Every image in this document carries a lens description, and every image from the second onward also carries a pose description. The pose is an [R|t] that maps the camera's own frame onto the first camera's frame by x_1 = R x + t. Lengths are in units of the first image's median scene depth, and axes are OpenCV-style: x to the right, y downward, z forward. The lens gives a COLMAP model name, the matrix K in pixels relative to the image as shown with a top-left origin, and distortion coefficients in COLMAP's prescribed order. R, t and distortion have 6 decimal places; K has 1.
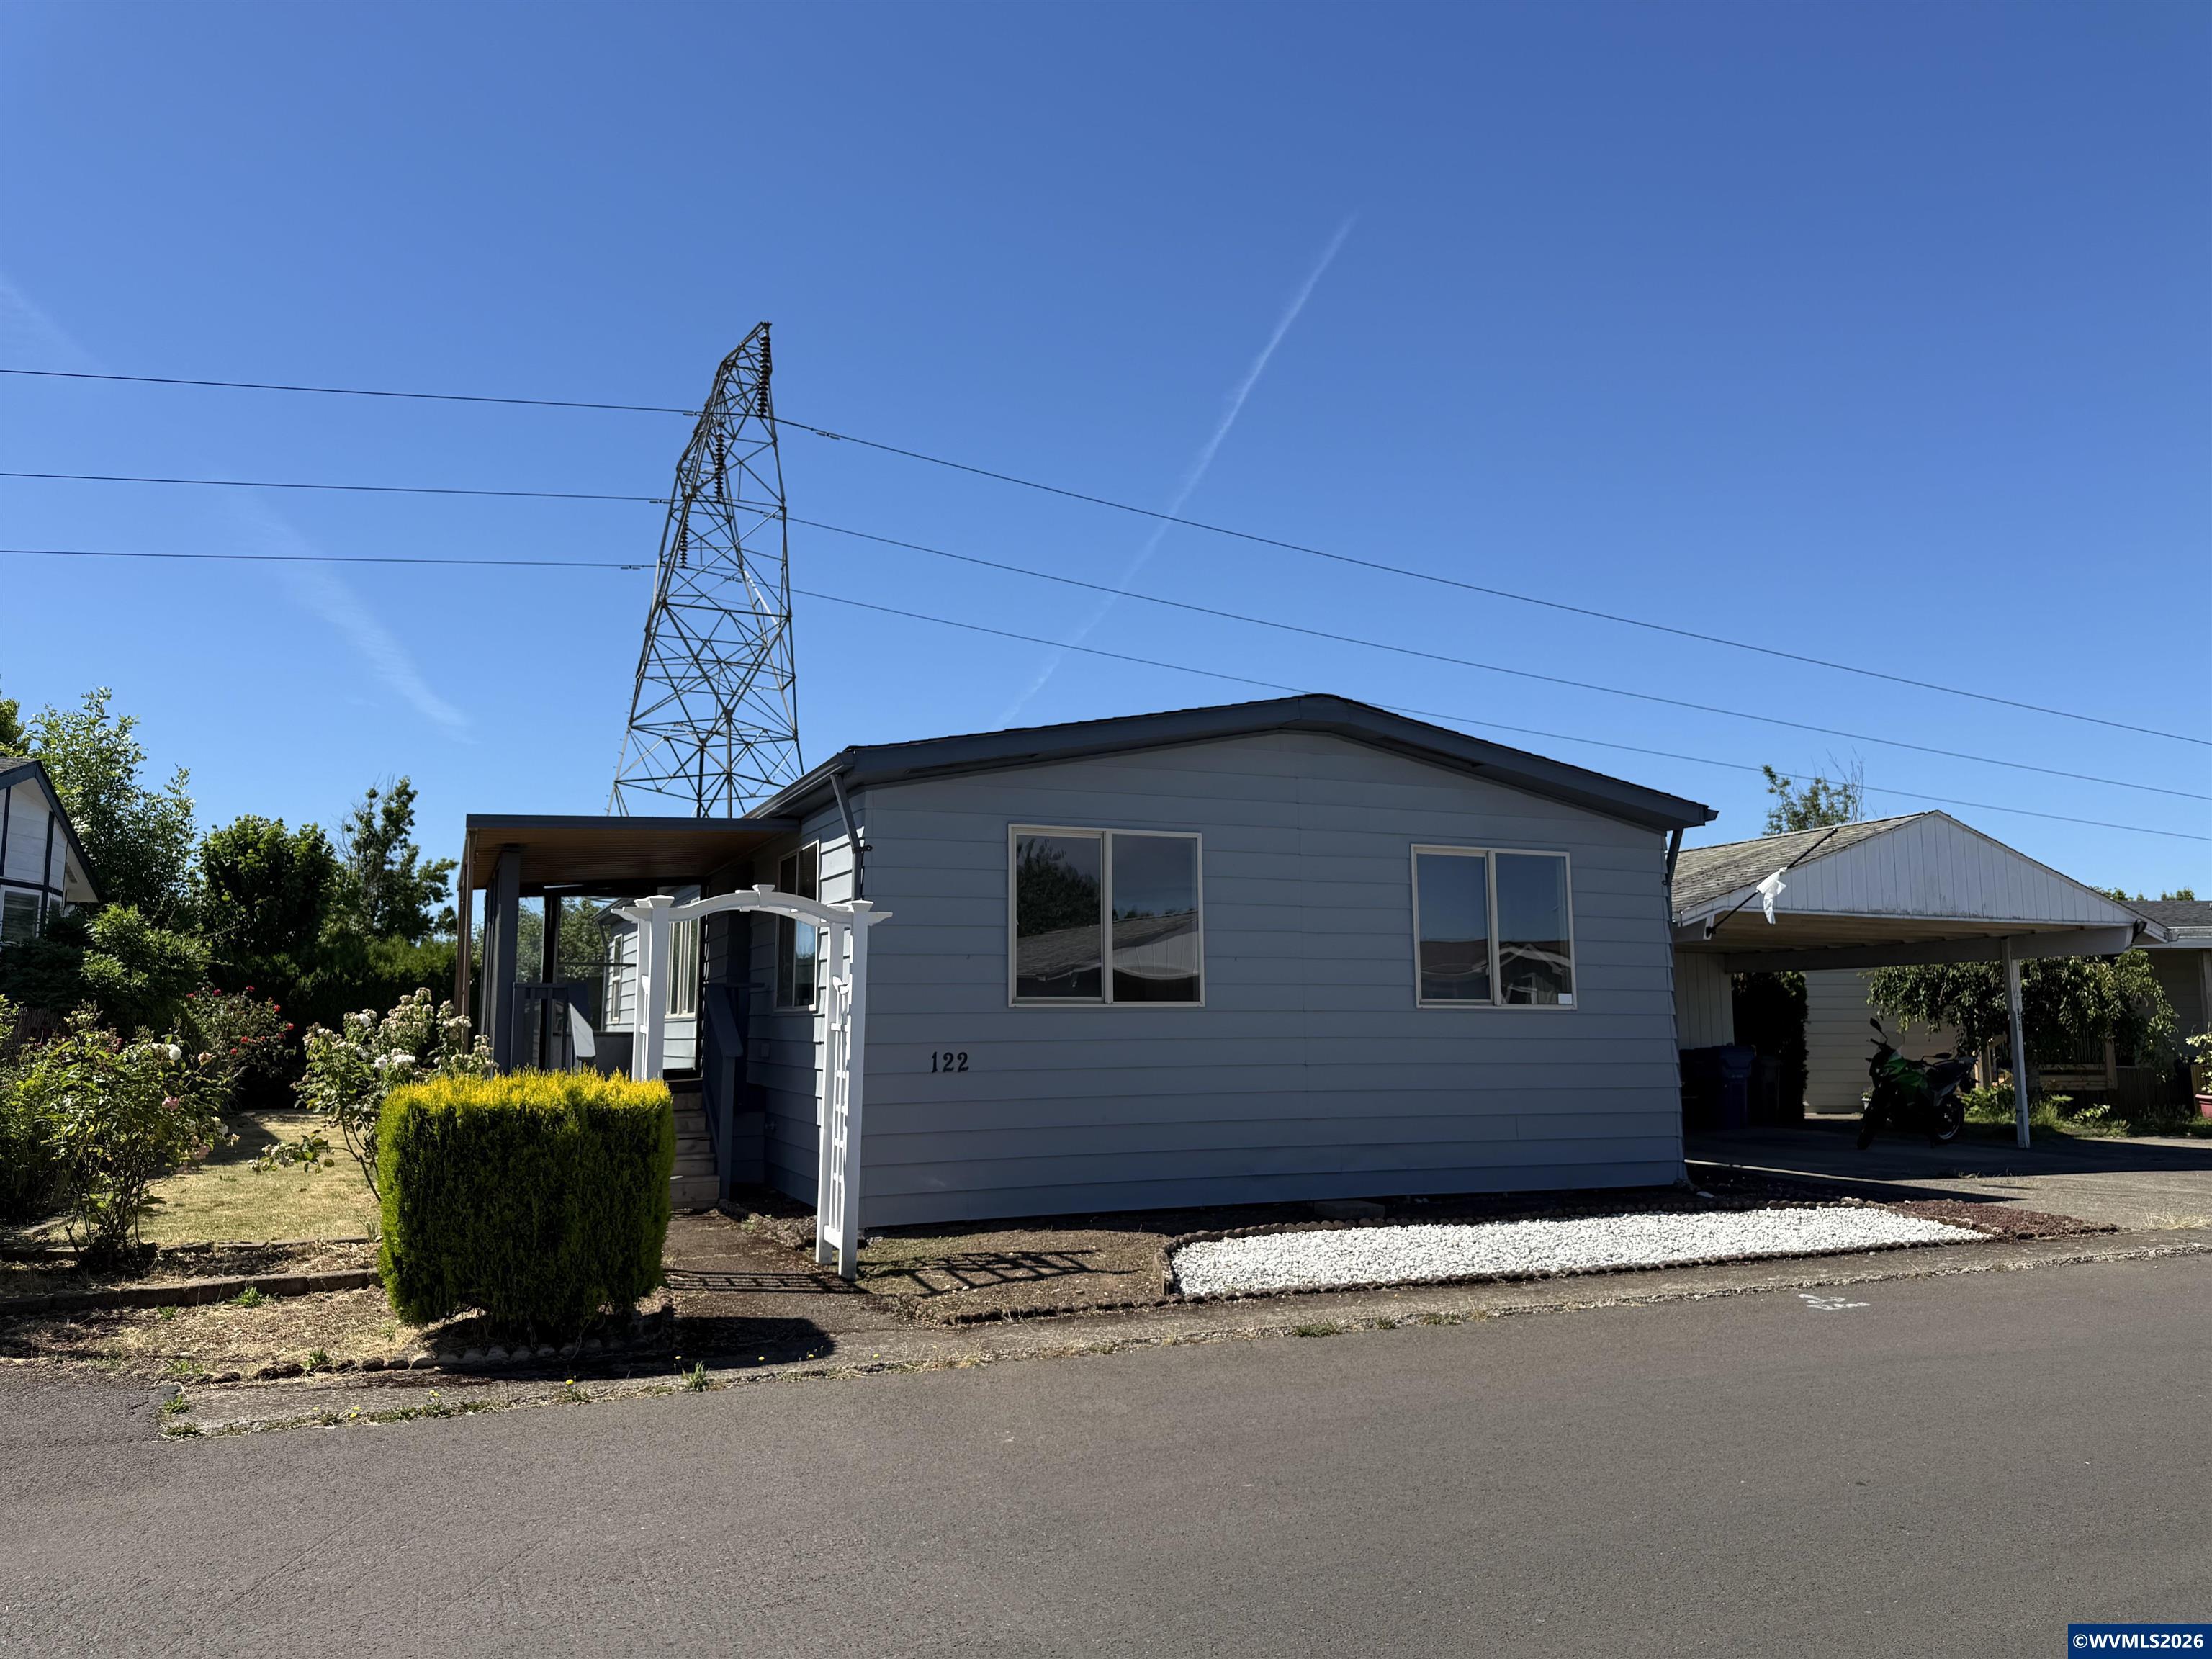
lens RADIAL K [[1568.2, 0, 1112.4], [0, 1568.2, 832.0], [0, 0, 1]] dist [0.077963, -0.089732]
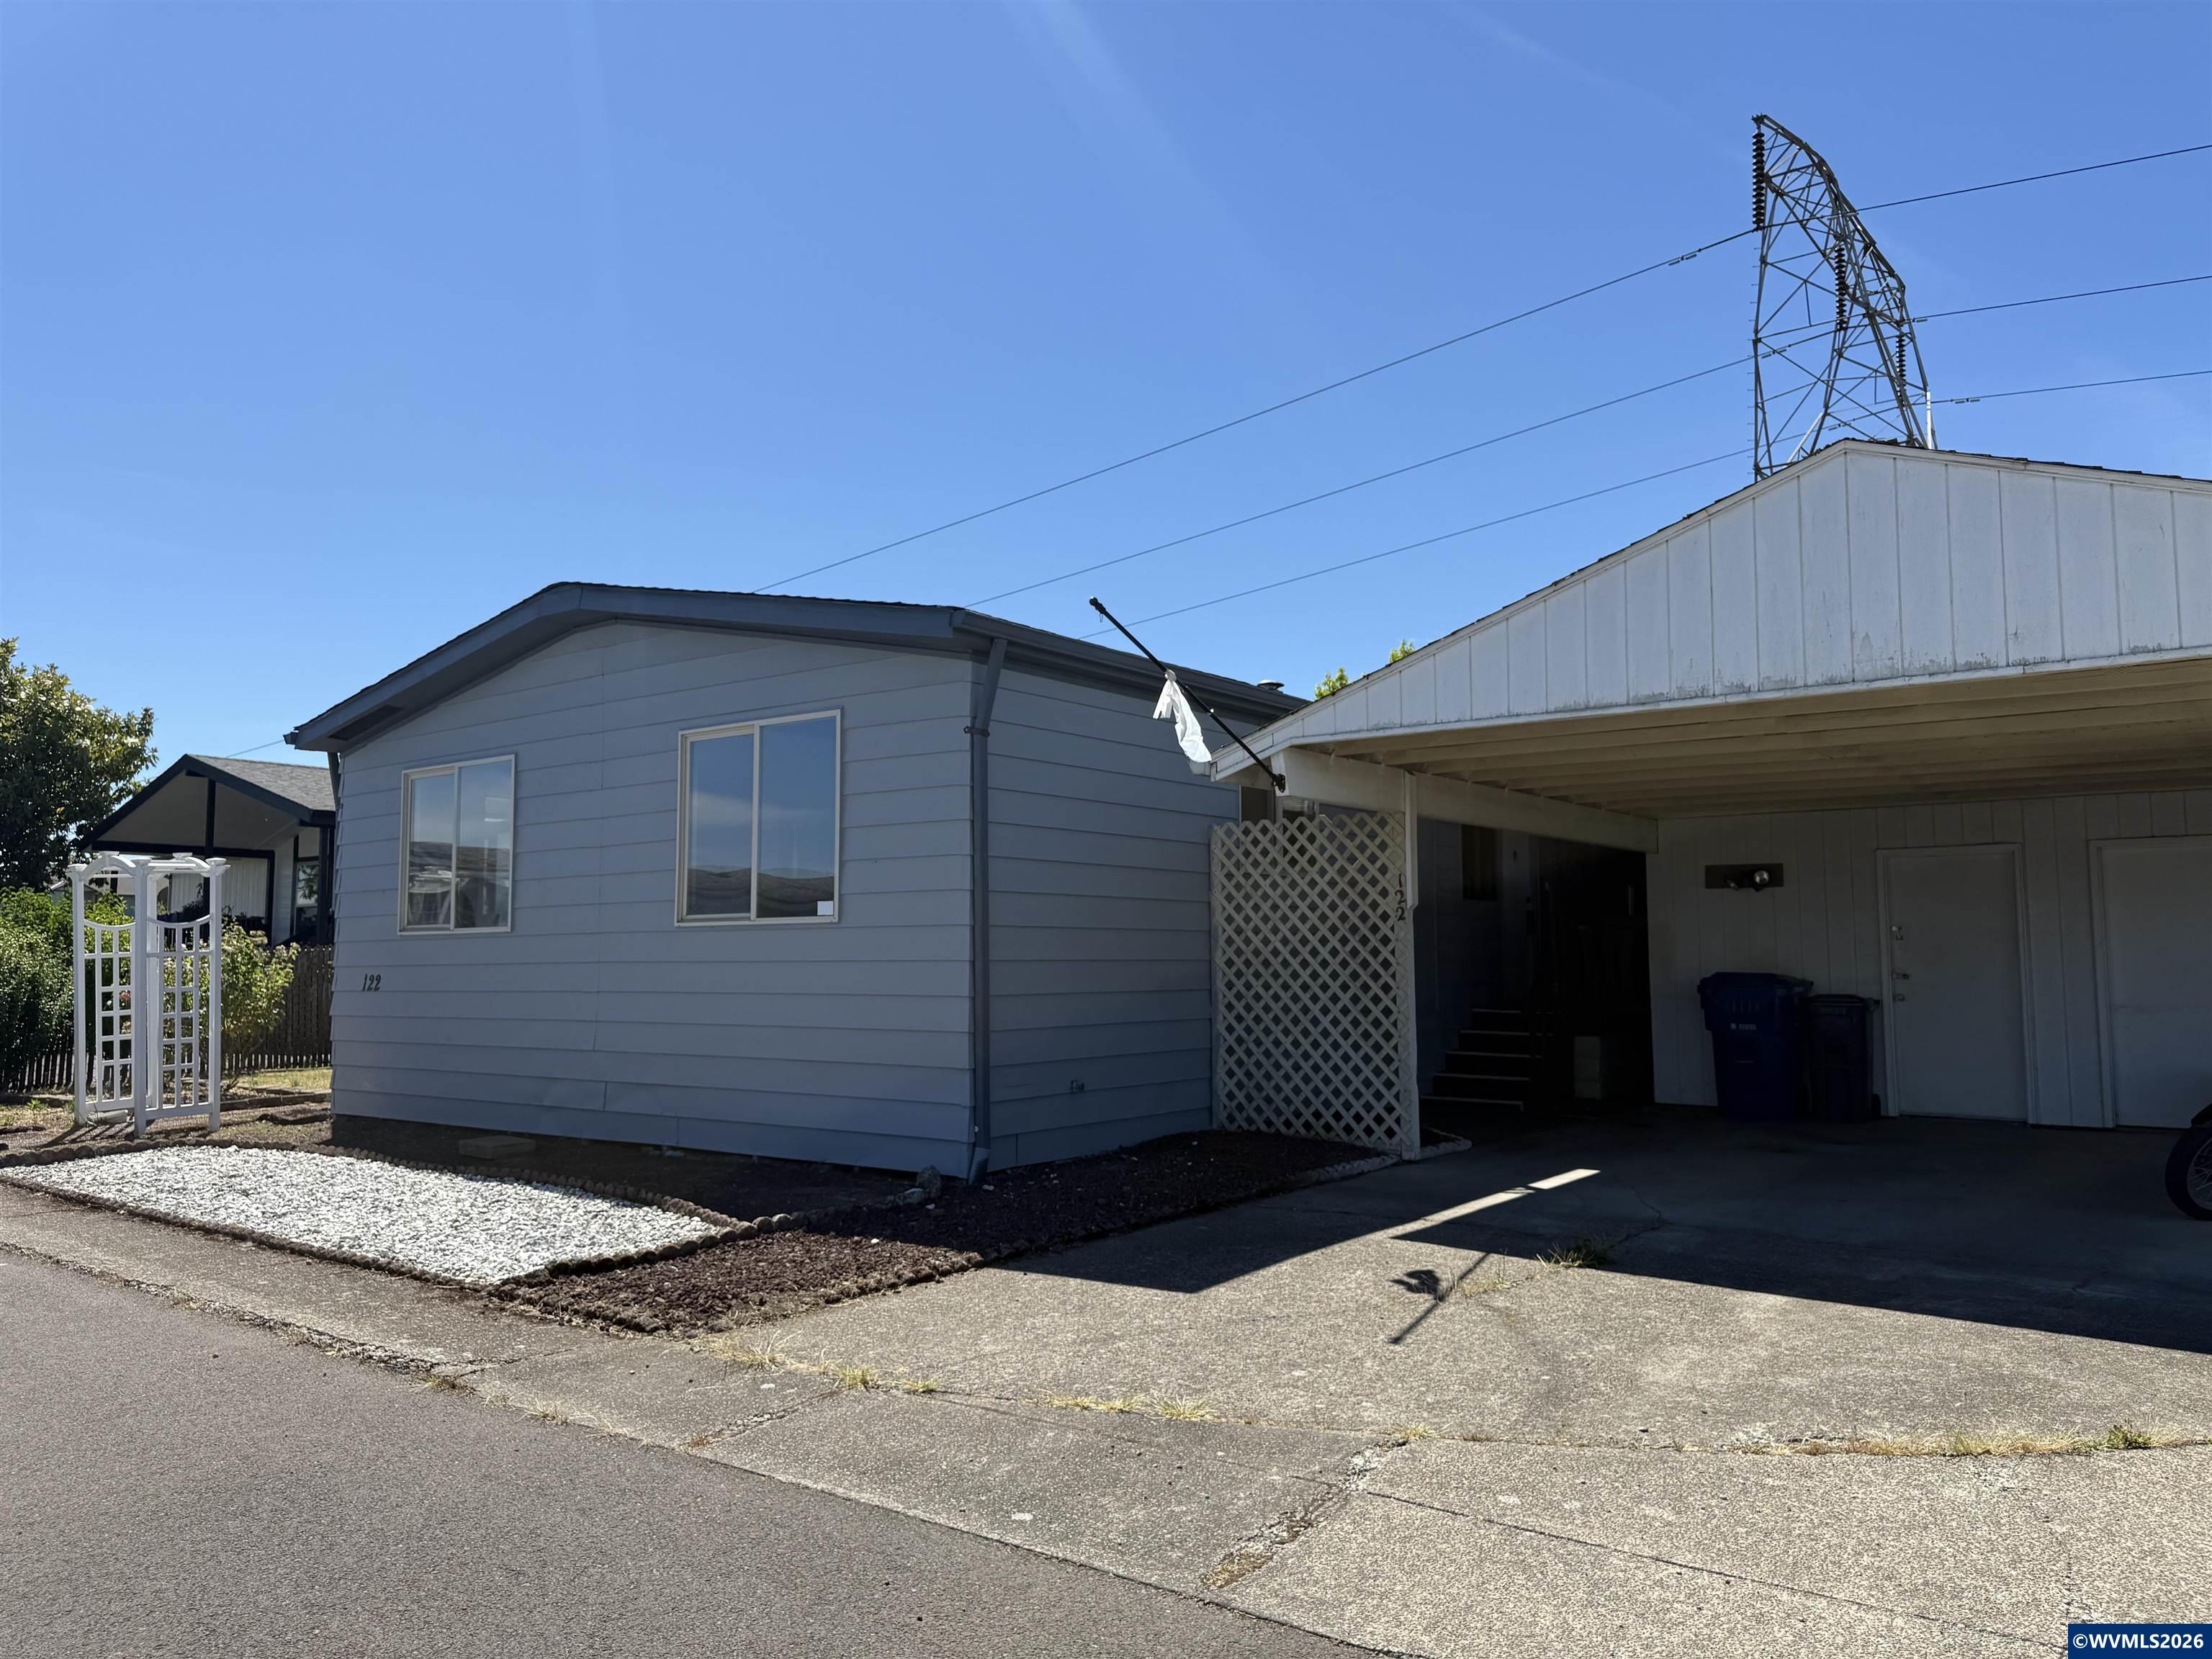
lens RADIAL K [[1568.2, 0, 1106.6], [0, 1568.2, 819.1], [0, 0, 1]] dist [0.077963, -0.089732]
pose [[0.495994, -0.067858, -0.865671, 1.003293], [0.123715, 0.992294, -0.006900, 0.085586], [0.859468, -0.103674, 0.500567, 0.750812]]
